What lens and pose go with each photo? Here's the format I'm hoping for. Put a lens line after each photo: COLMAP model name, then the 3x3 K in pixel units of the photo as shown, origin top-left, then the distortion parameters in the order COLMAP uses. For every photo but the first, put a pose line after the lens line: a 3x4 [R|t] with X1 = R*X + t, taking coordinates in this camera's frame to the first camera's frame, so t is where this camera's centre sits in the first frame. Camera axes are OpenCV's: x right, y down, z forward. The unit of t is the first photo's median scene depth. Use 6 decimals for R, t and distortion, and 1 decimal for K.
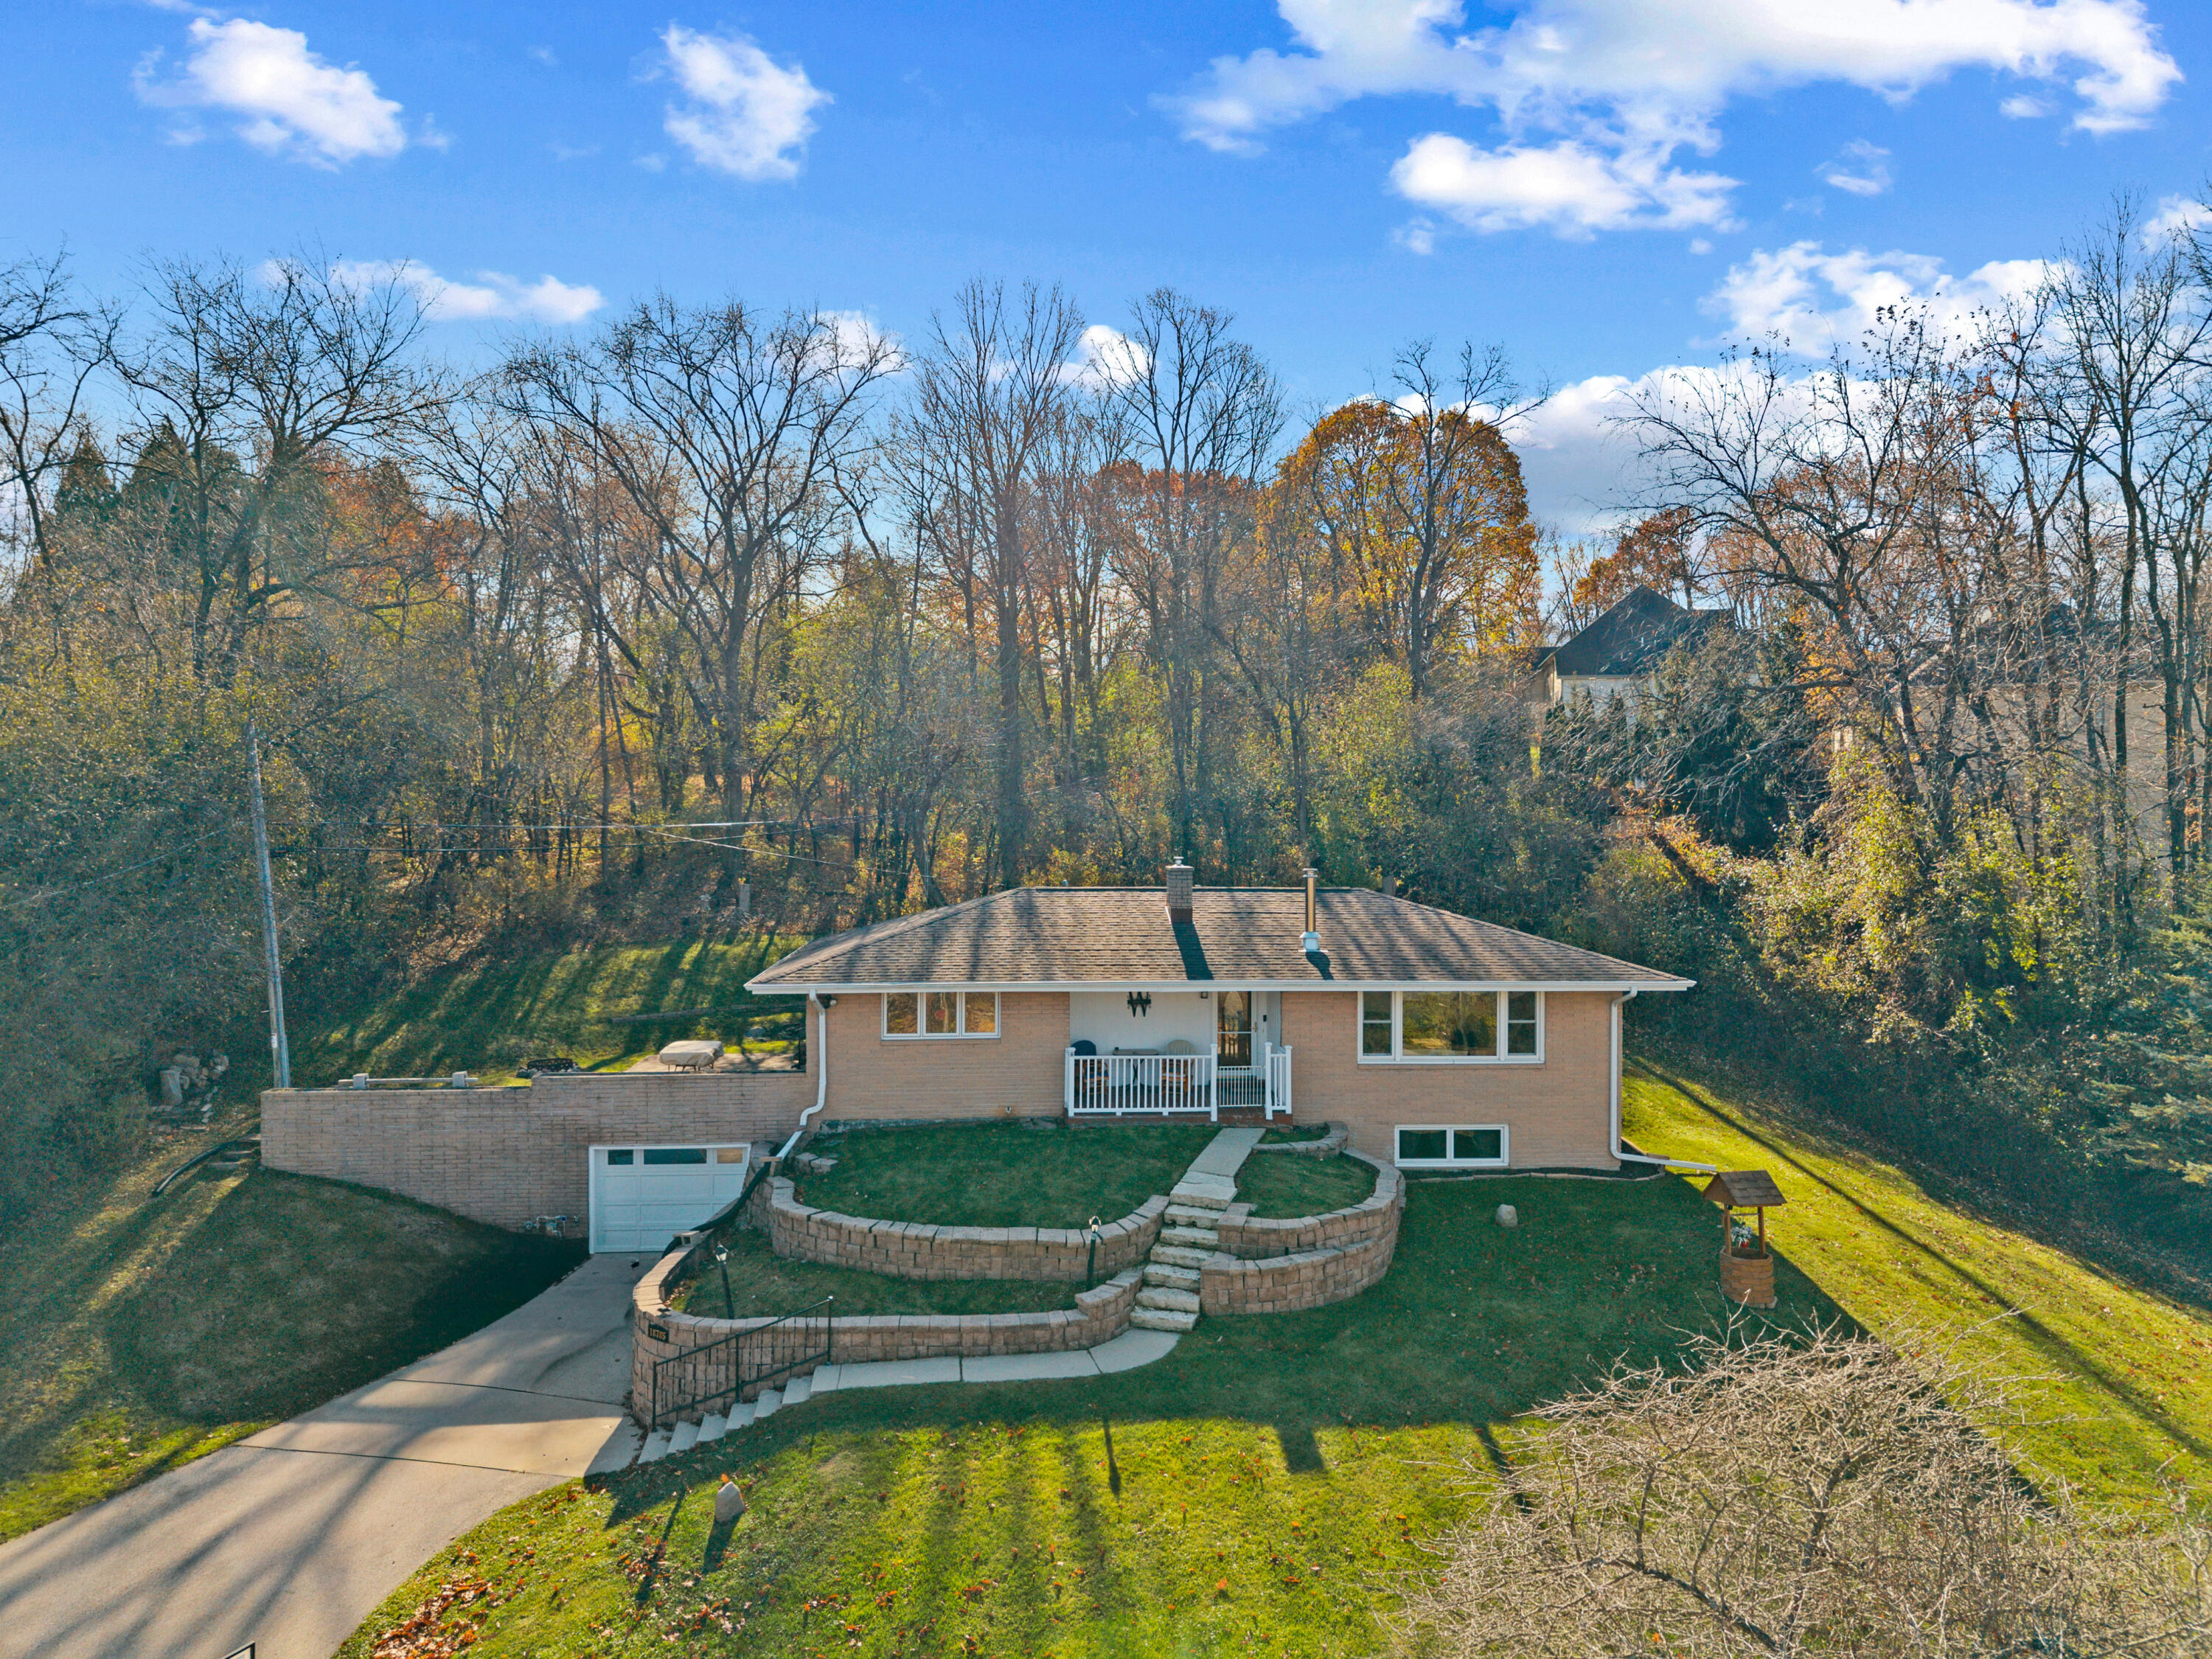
lens RADIAL K [[1480.7, 0, 1106.0], [0, 1480.7, 829.5], [0, 0, 1]] dist [0.095180, -0.216354]
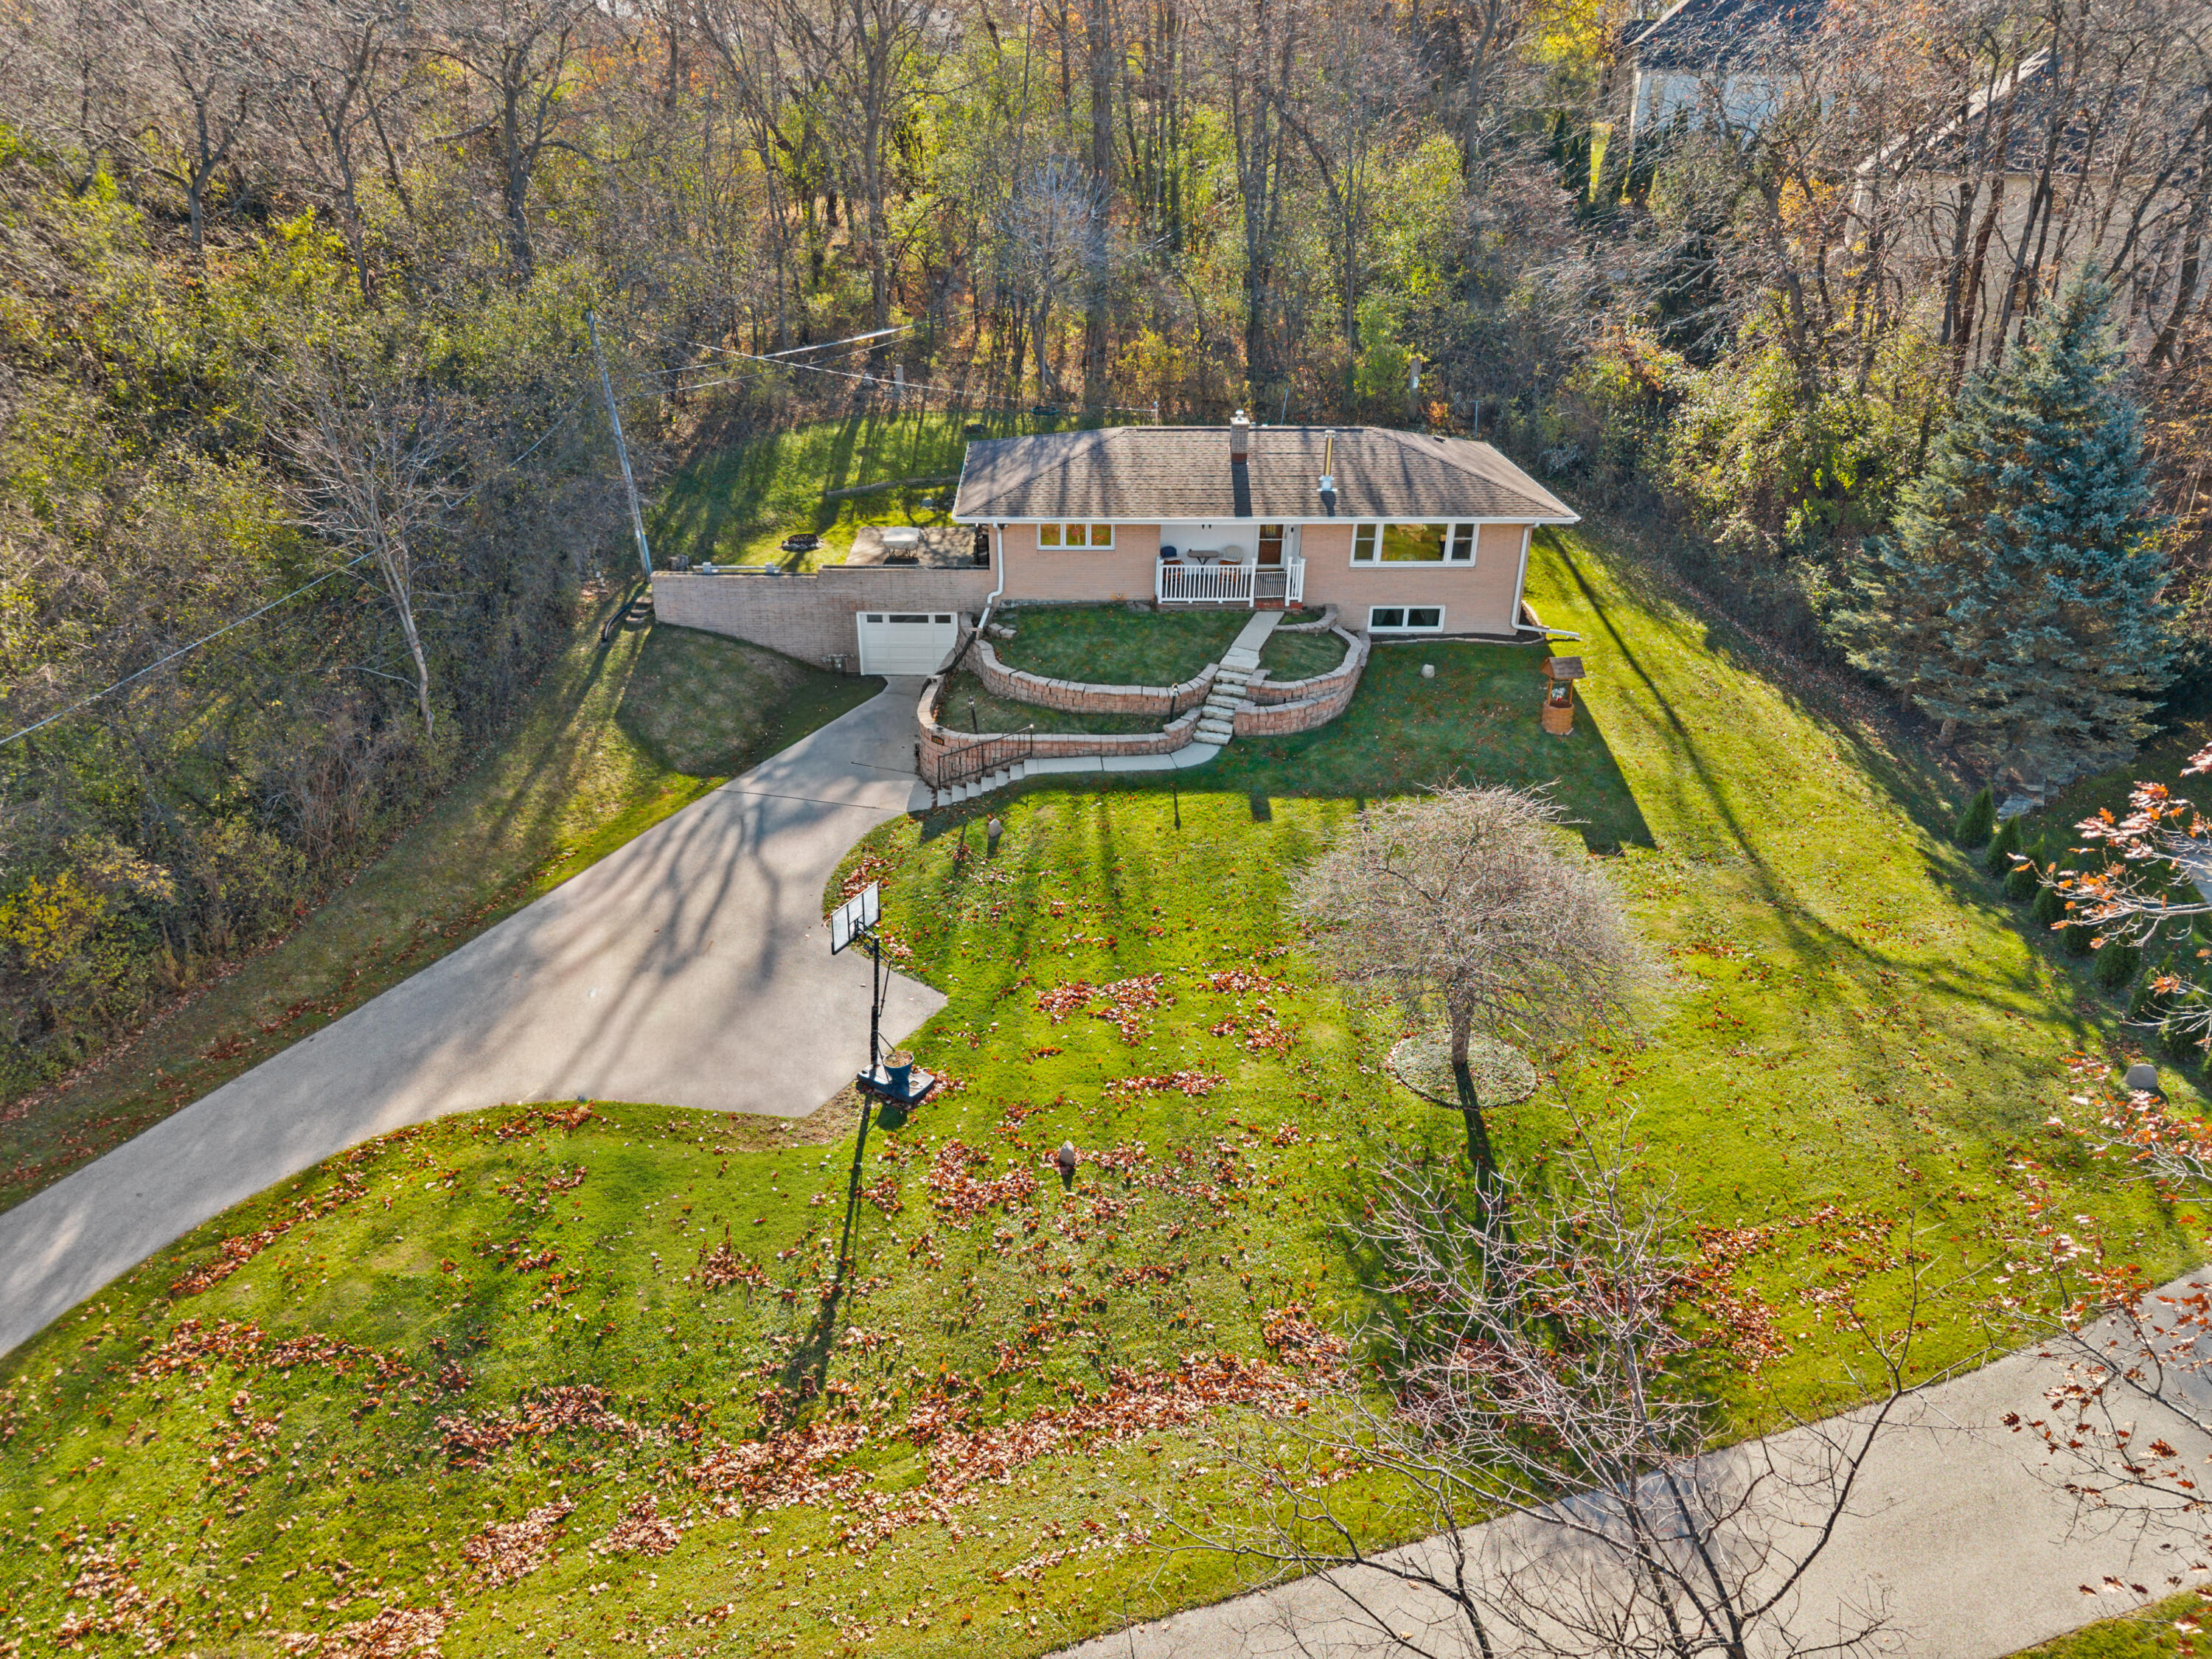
lens RADIAL K [[1575.7, 0, 1106.0], [0, 1575.7, 829.5], [0, 0, 1]] dist [0.008190, -0.002006]
pose [[0.999023, 0.027895, -0.034279, -0.018915], [-0.010159, 0.899818, 0.436148, -0.362756], [0.043011, -0.435373, 0.899222, -0.690796]]
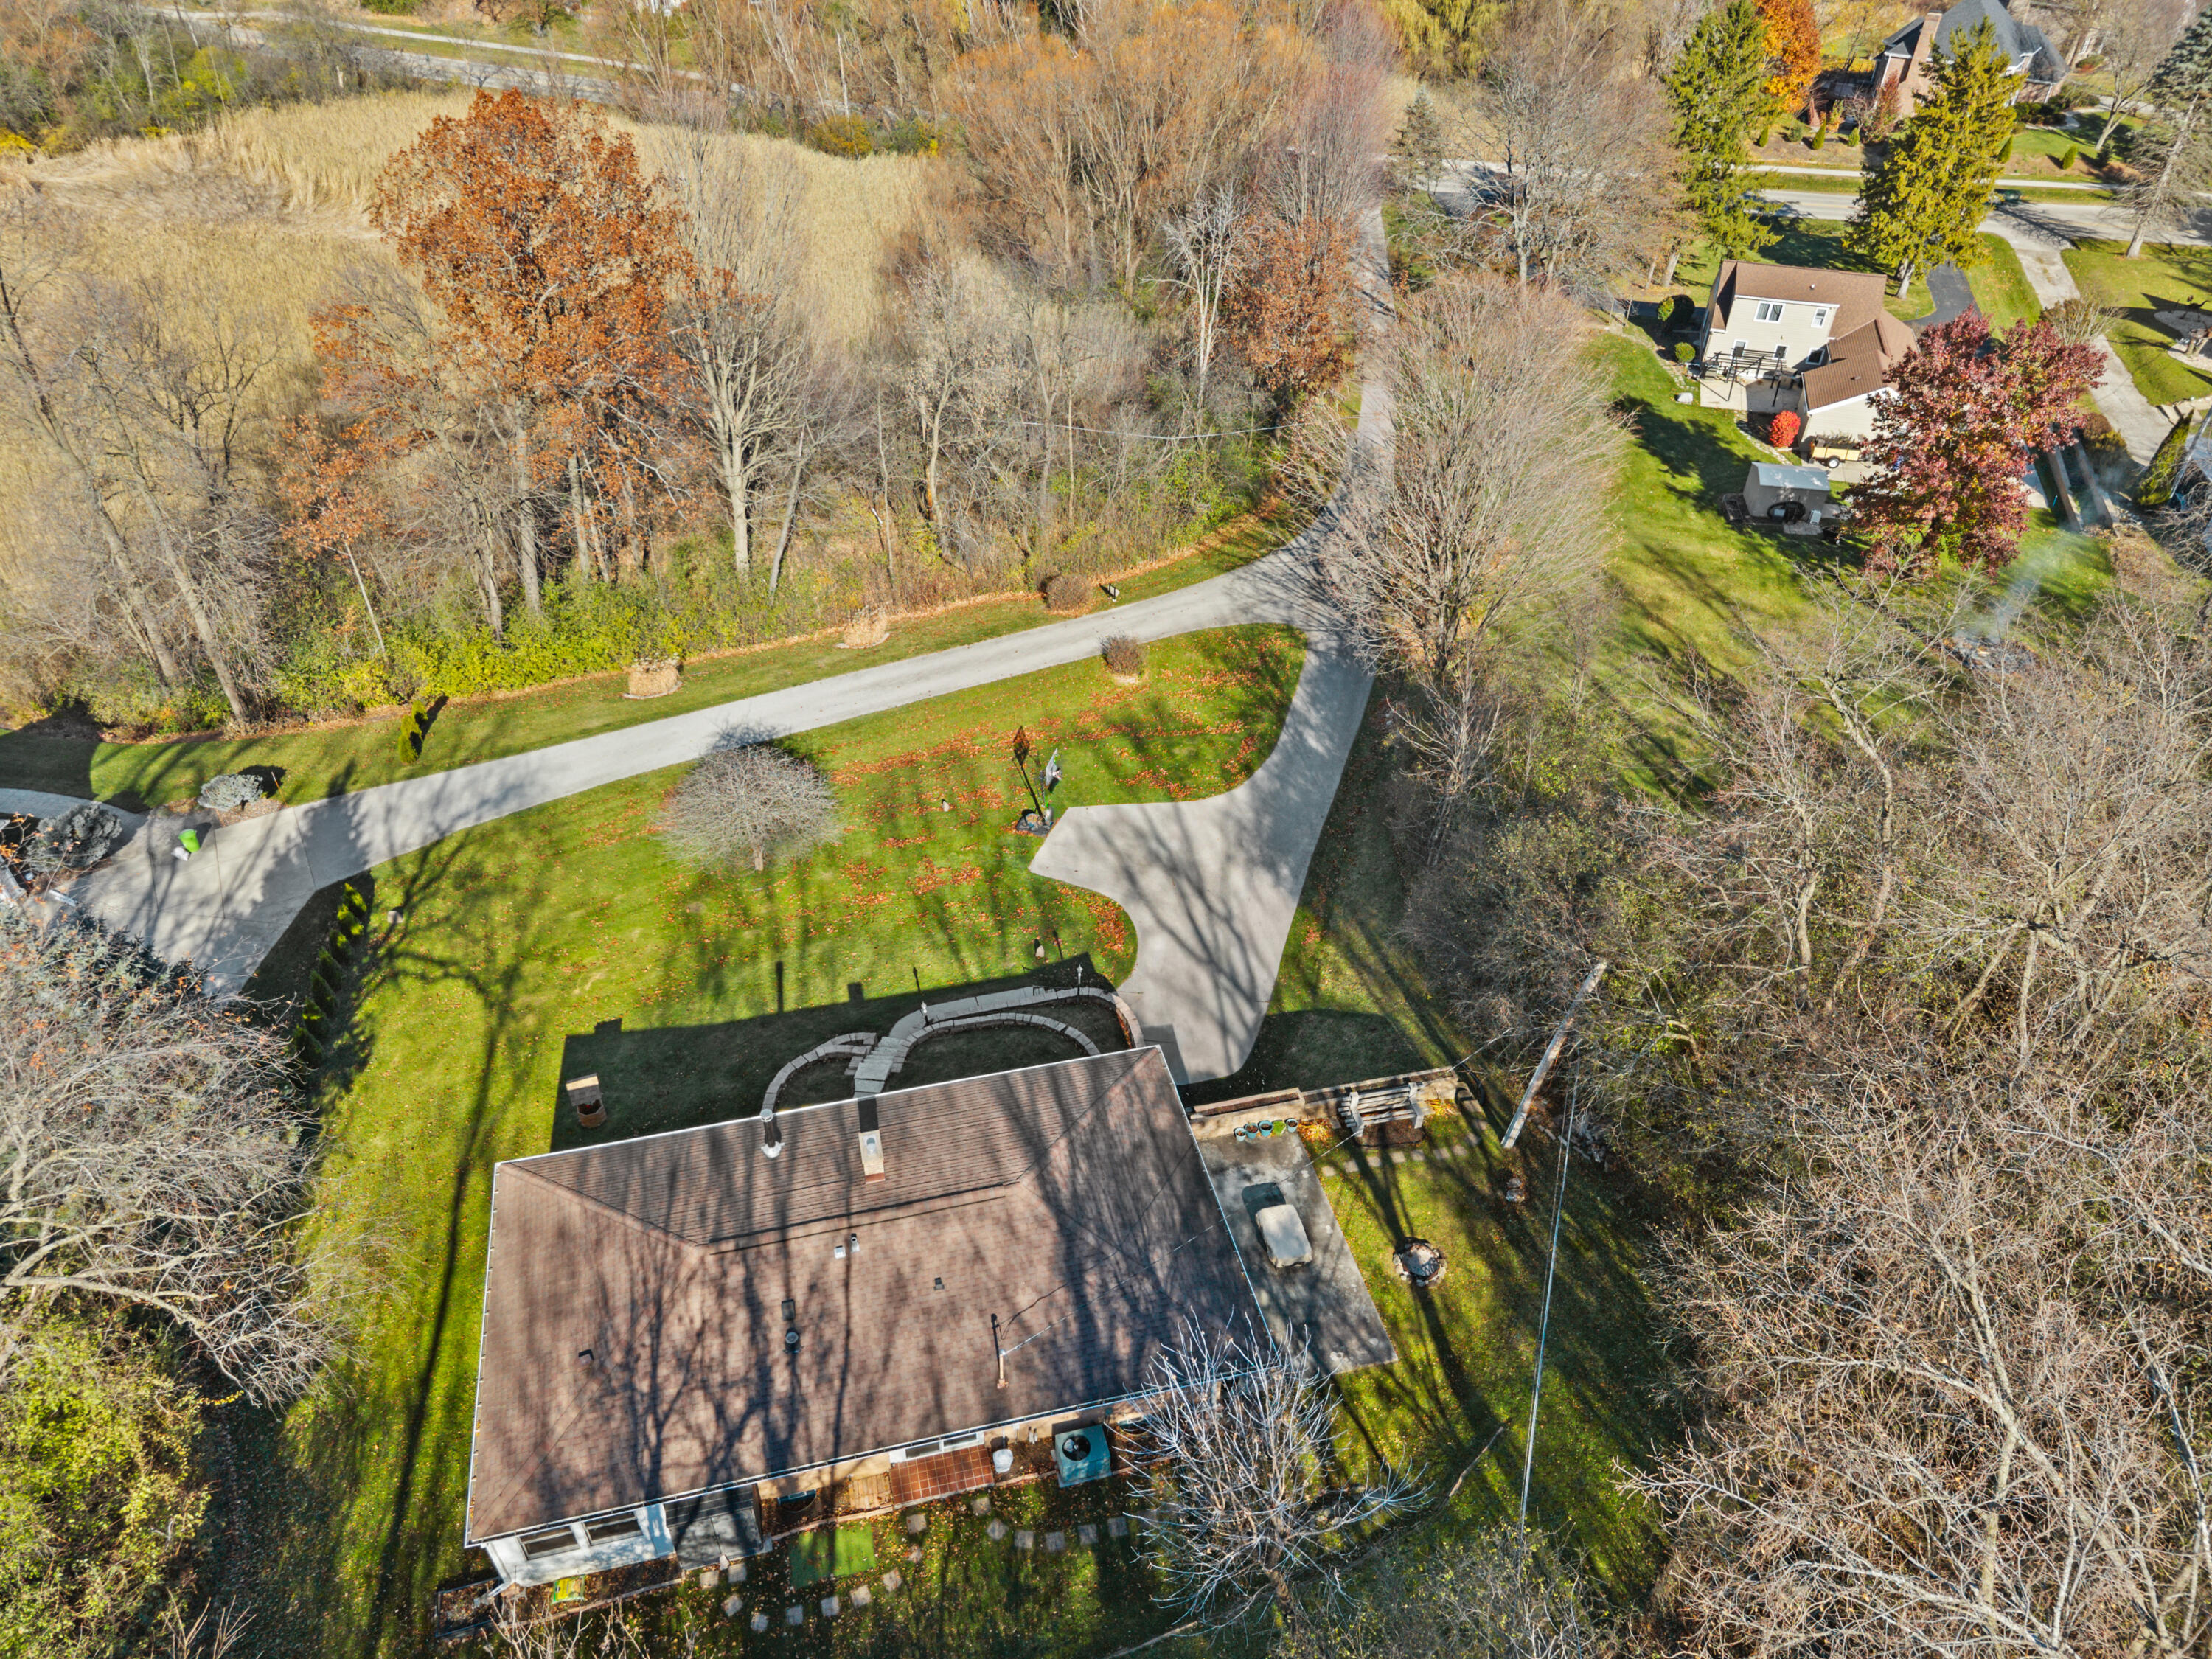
lens RADIAL K [[1575.7, 0, 1106.0], [0, 1575.7, 829.5], [0, 0, 1]] dist [0.008190, -0.002006]
pose [[-0.984542, 0.098847, -0.144589, 0.030706], [-0.006907, 0.802972, 0.595976, -1.242859], [0.175011, 0.587763, -0.789877, 2.584991]]
